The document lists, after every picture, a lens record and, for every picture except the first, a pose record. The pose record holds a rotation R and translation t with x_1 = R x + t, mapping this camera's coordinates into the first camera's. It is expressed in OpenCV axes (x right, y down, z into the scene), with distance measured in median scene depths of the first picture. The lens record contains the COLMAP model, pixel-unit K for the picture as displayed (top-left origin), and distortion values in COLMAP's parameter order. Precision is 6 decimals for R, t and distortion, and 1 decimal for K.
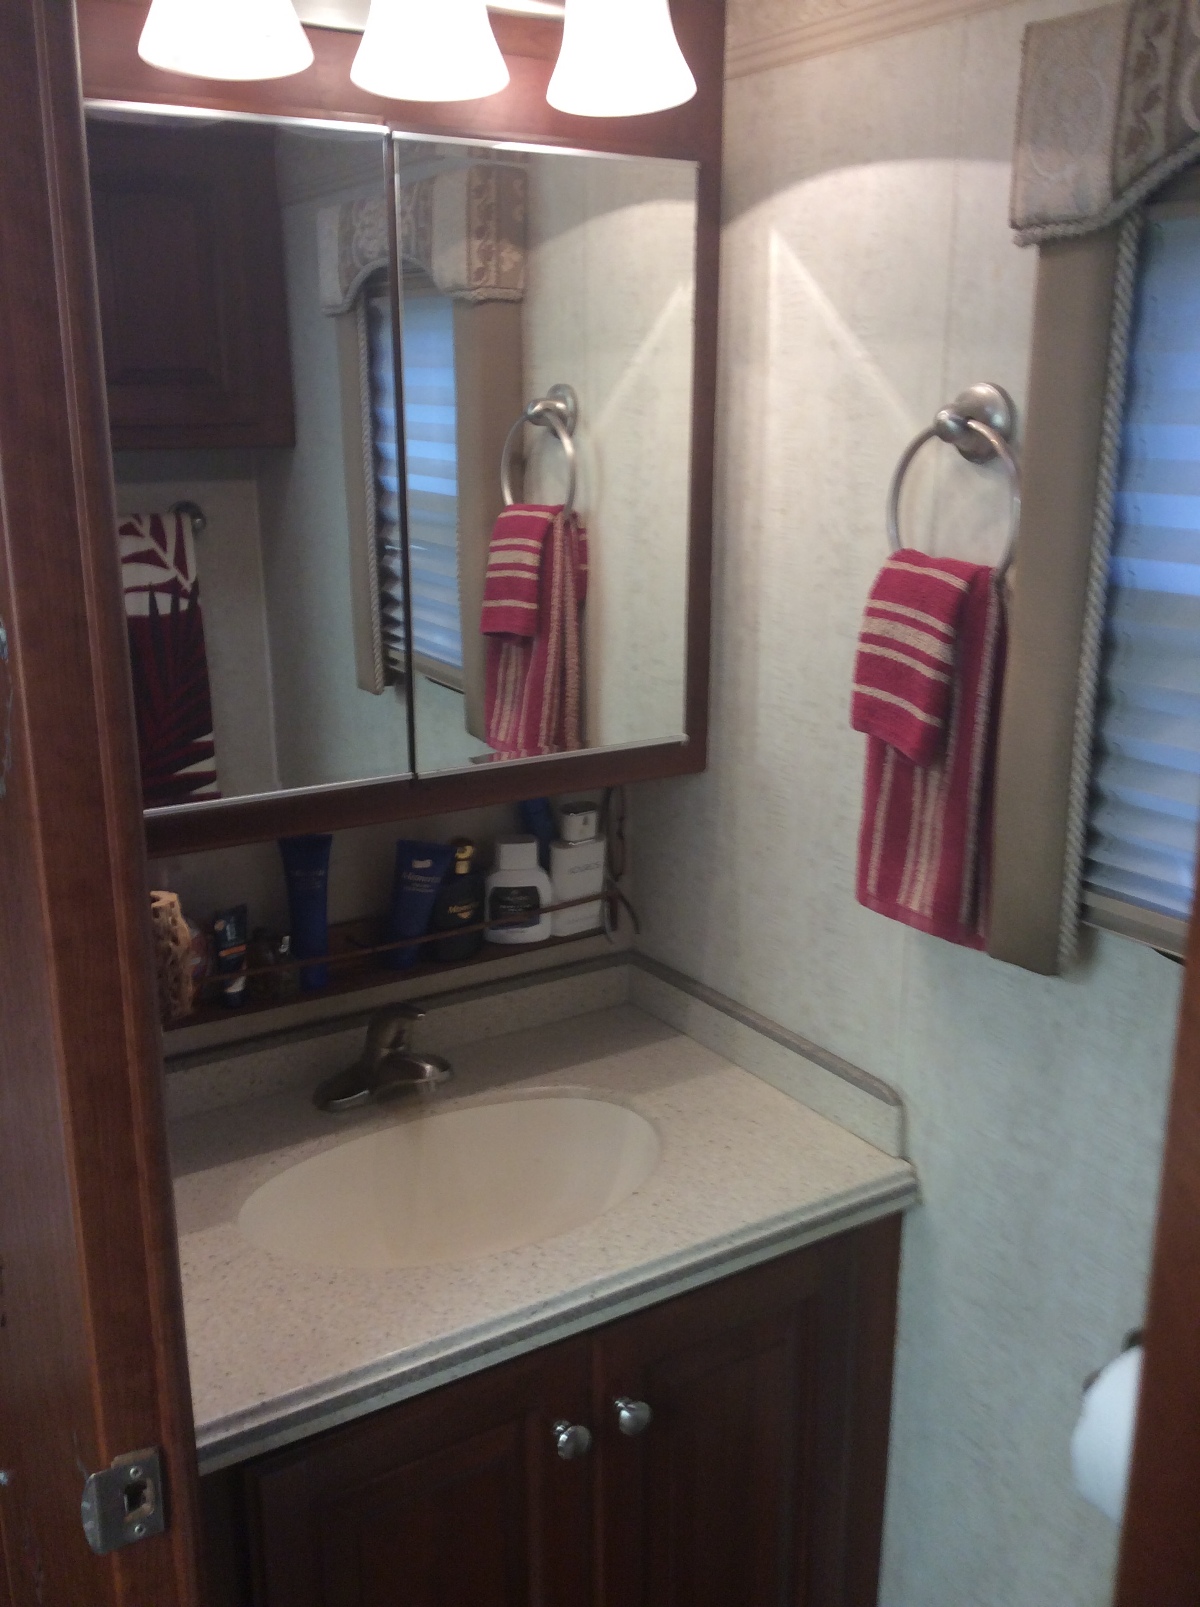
lens RADIAL K [[1468.3, 0, 609.0], [0, 1468.3, 798.1], [0, 0, 1]] dist [0.084633, -0.149788]
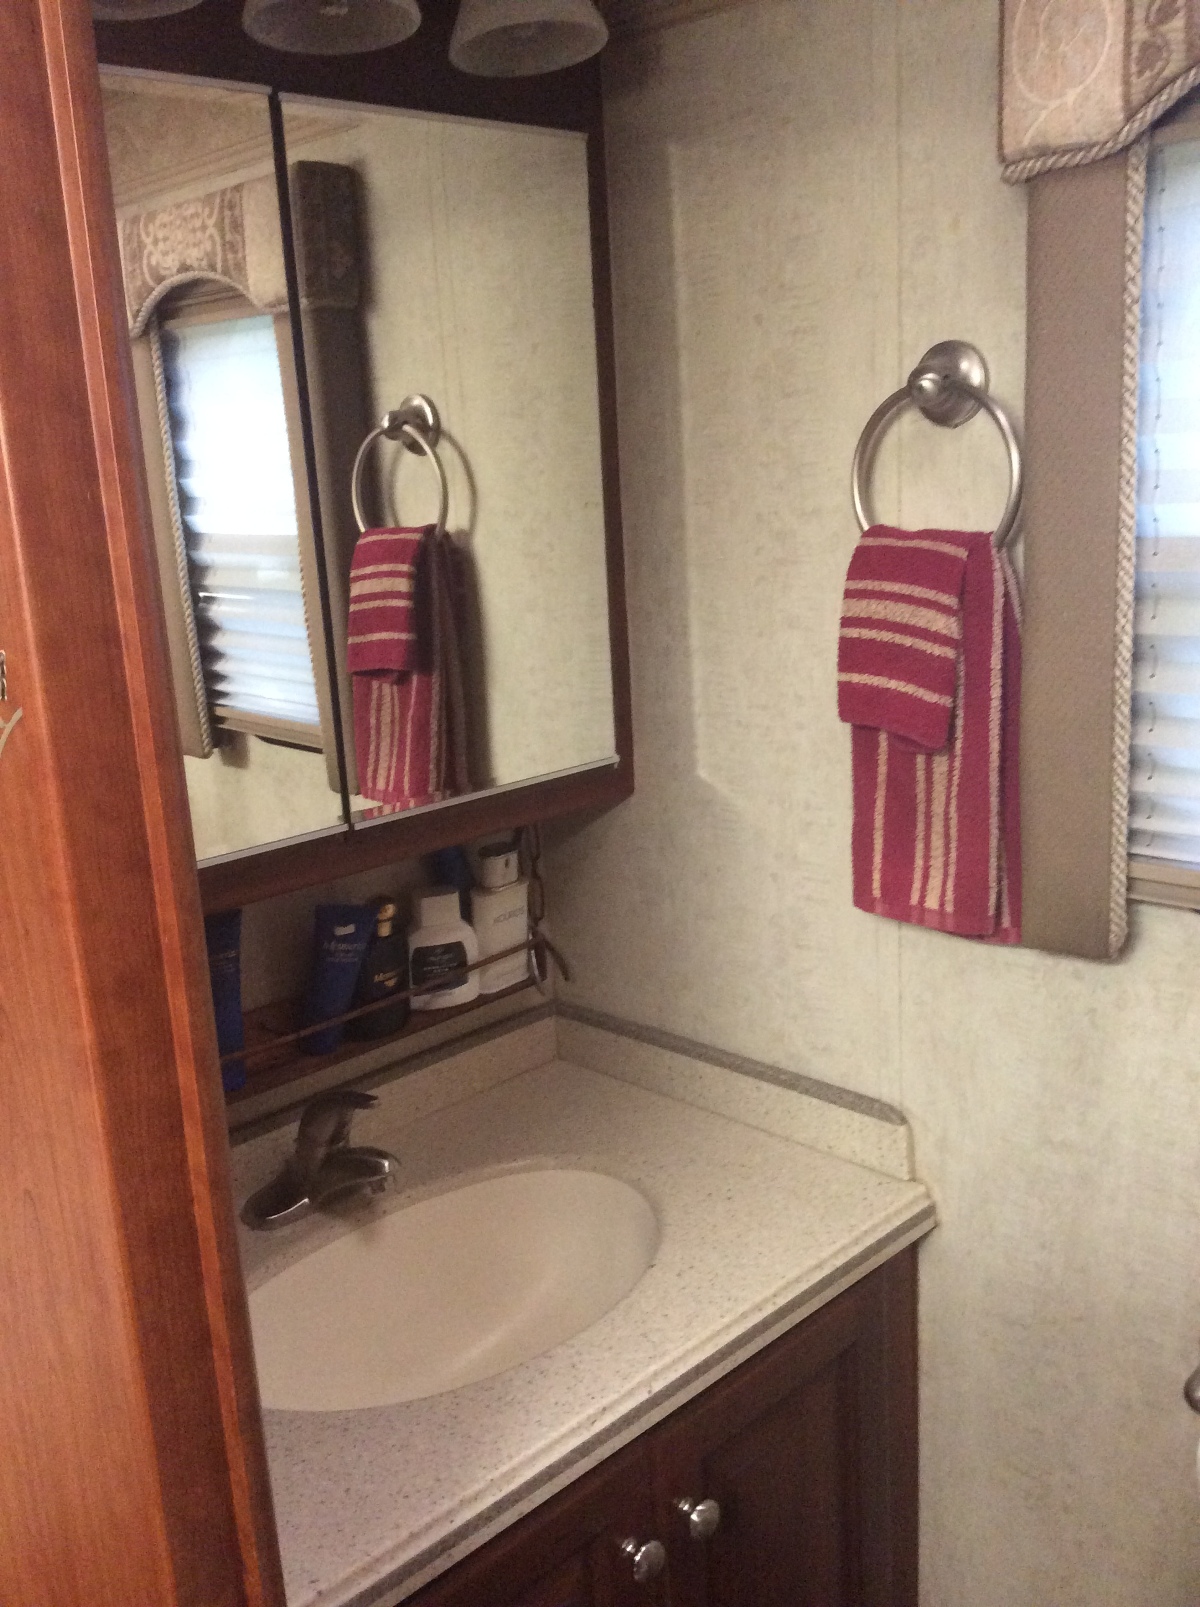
lens RADIAL K [[1468.3, 0, 601.5], [0, 1468.3, 797.2], [0, 0, 1]] dist [0.084633, -0.149788]
pose [[0.976488, -0.104368, 0.188620, -0.145087], [0.111646, 0.993344, -0.028351, 0.008555], [-0.184406, 0.048743, 0.981641, 0.110440]]
